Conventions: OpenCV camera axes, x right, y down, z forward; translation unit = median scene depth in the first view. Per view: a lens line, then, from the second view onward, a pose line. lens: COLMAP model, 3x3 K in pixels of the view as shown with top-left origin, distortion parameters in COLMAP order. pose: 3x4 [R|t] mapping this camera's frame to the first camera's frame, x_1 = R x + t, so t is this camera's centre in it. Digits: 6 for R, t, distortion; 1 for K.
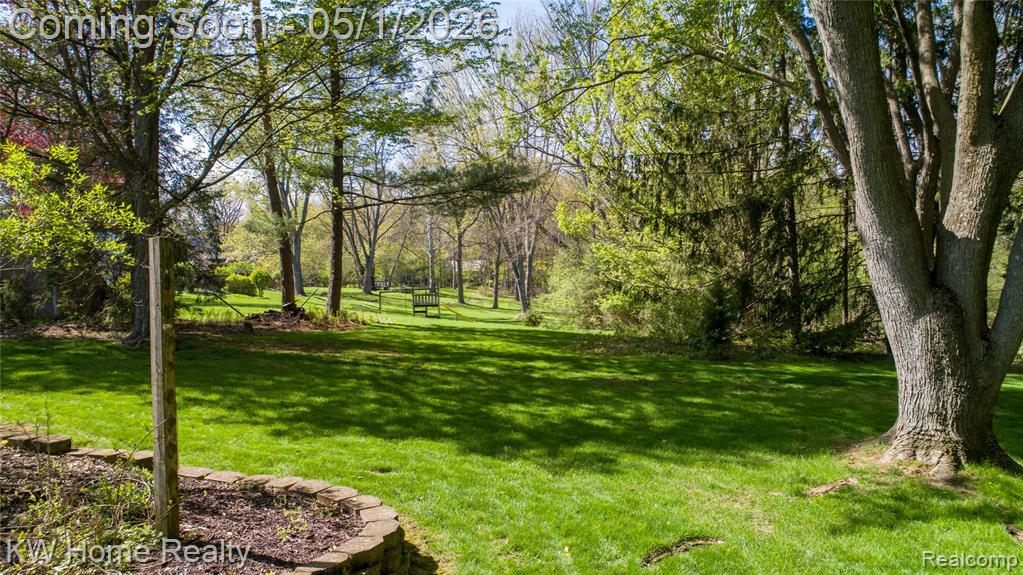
lens RADIAL K [[723.5, 0, 511.6], [0, 723.5, 324.4], [0, 0, 1]] dist [0.002536, 0.002793]
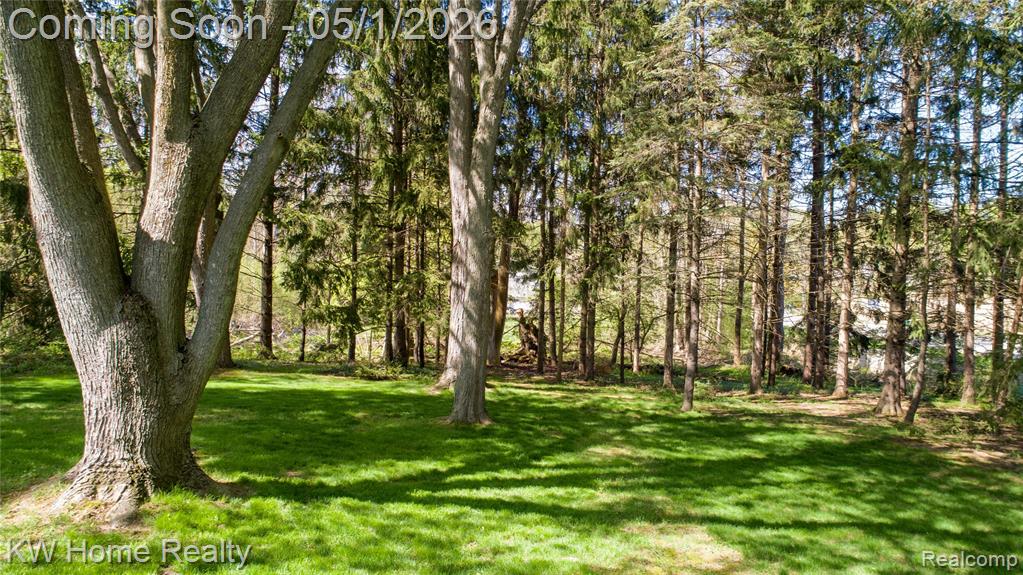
lens RADIAL K [[687.7, 0, 511.5], [0, 687.7, 287.5], [0, 0, 1]] dist [-0.009799, 0.000185]
pose [[0.647836, 0.034526, 0.760997, 0.258648], [0.006896, 0.998666, -0.051180, -0.013434], [-0.761749, 0.038404, 0.646733, 0.111314]]
